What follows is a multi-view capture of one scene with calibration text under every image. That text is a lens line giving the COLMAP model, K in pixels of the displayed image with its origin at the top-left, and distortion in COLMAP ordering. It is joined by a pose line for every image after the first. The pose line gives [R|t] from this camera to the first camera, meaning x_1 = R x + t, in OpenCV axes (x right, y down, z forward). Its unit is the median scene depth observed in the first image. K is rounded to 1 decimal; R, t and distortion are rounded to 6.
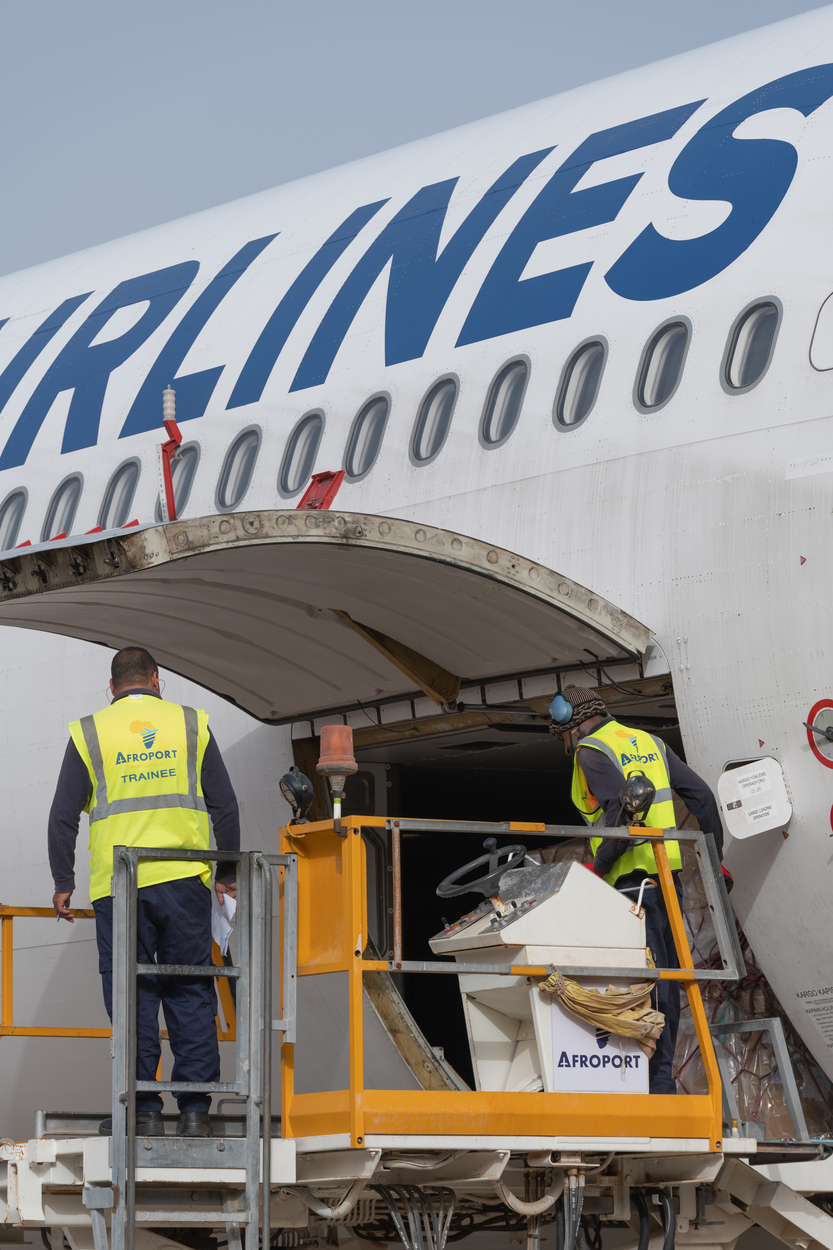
lens RADIAL K [[6059.9, 0, 407.1], [0, 6059.9, 625.4], [0, 0, 1]] dist [-0.091045, 0.000000]
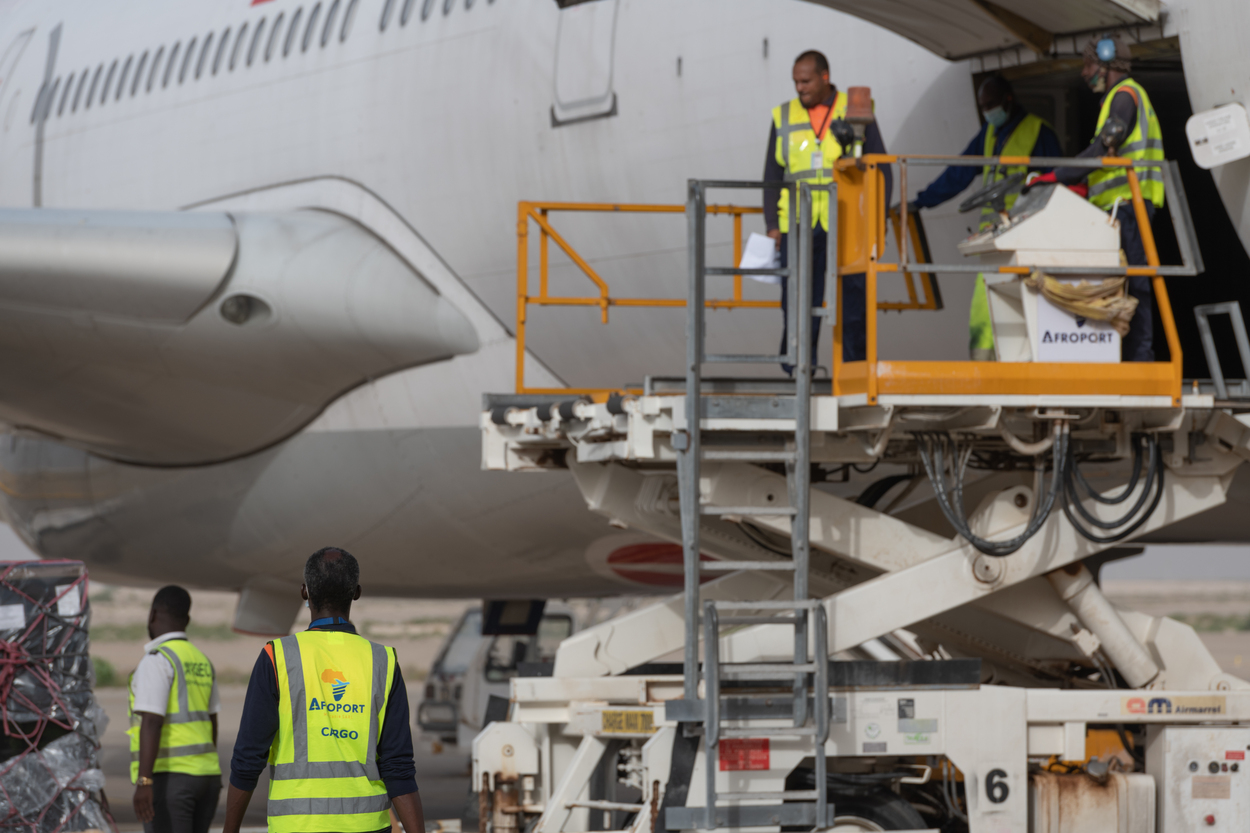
lens RADIAL K [[6947.9, 0, 623.1], [0, 6947.9, 415.3], [0, 0, 1]] dist [-0.090860, 0.000000]
pose [[0.970088, 0.003771, -0.242725, 0.299044], [0.019876, 0.995288, 0.094901, -0.055580], [0.241939, -0.096887, 0.965442, -0.472847]]
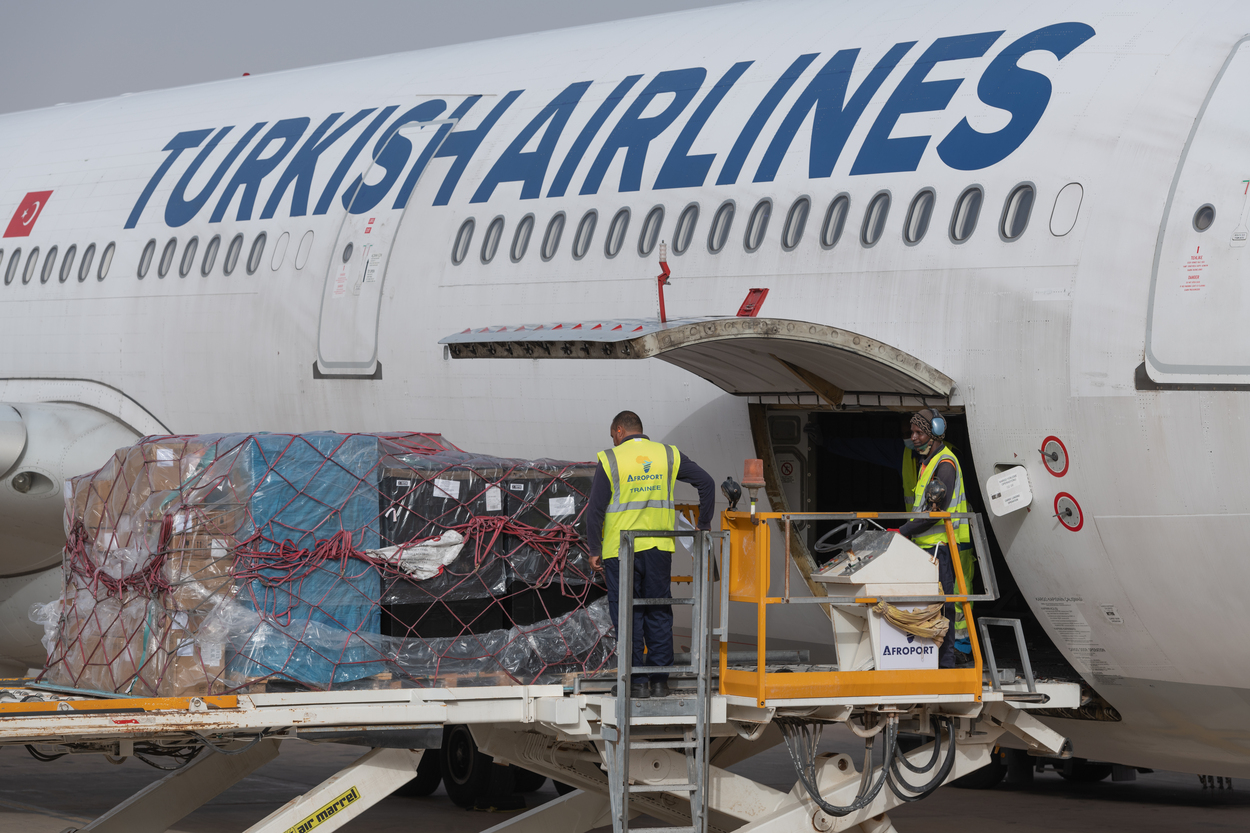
lens RADIAL K [[4526.7, 0, 658.3], [0, 4526.7, 484.2], [0, 0, 1]] dist [0.029115, 0.000000]
pose [[0.997406, 0.023239, -0.068130, 0.046868], [-0.013747, 0.990530, 0.136610, -0.145748], [0.070659, -0.135319, 0.988279, -0.250981]]
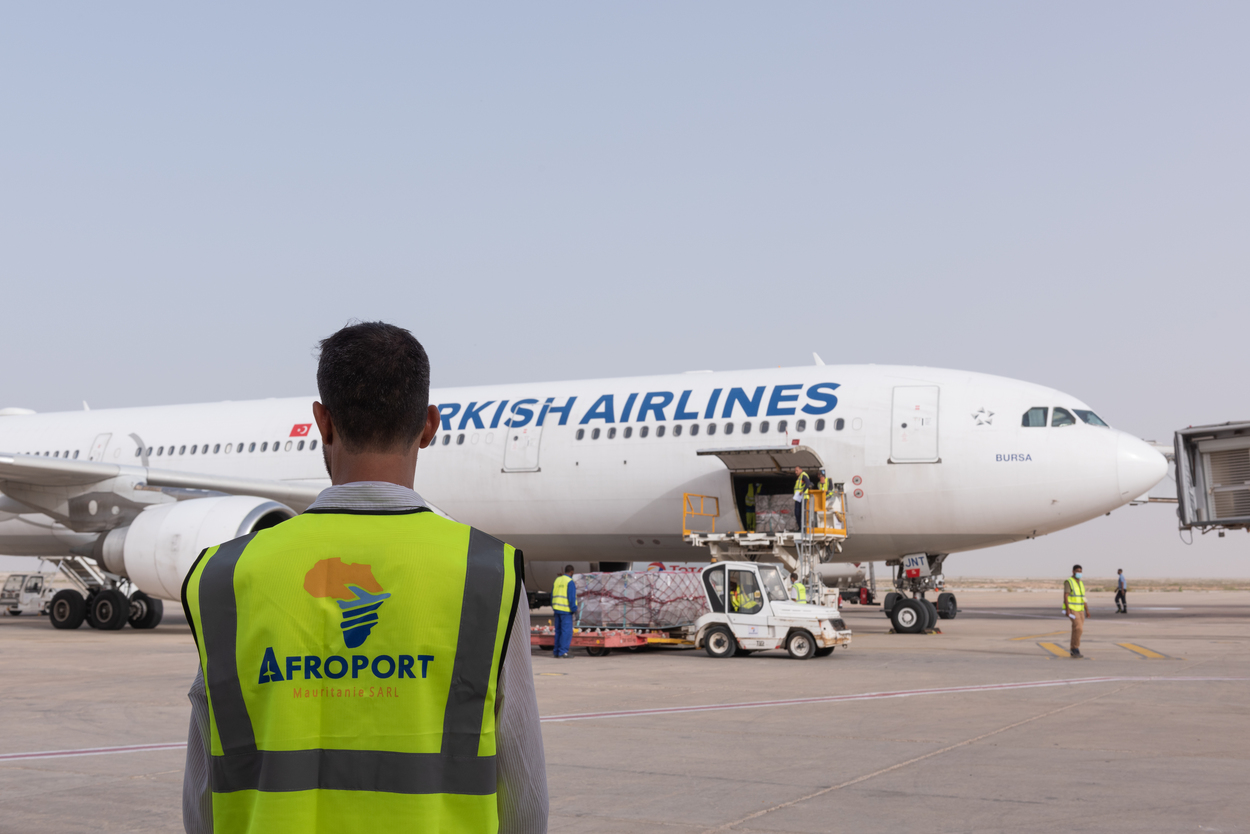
lens RADIAL K [[1516.4, 0, 622.7], [0, 1516.4, 414.1], [0, 0, 1]] dist [-0.007167, 0.000000]
pose [[0.863832, 0.070429, 0.498833, -1.095993], [-0.076121, 0.997058, -0.008954, -0.023795], [-0.497996, -0.030237, 0.866652, -0.435534]]
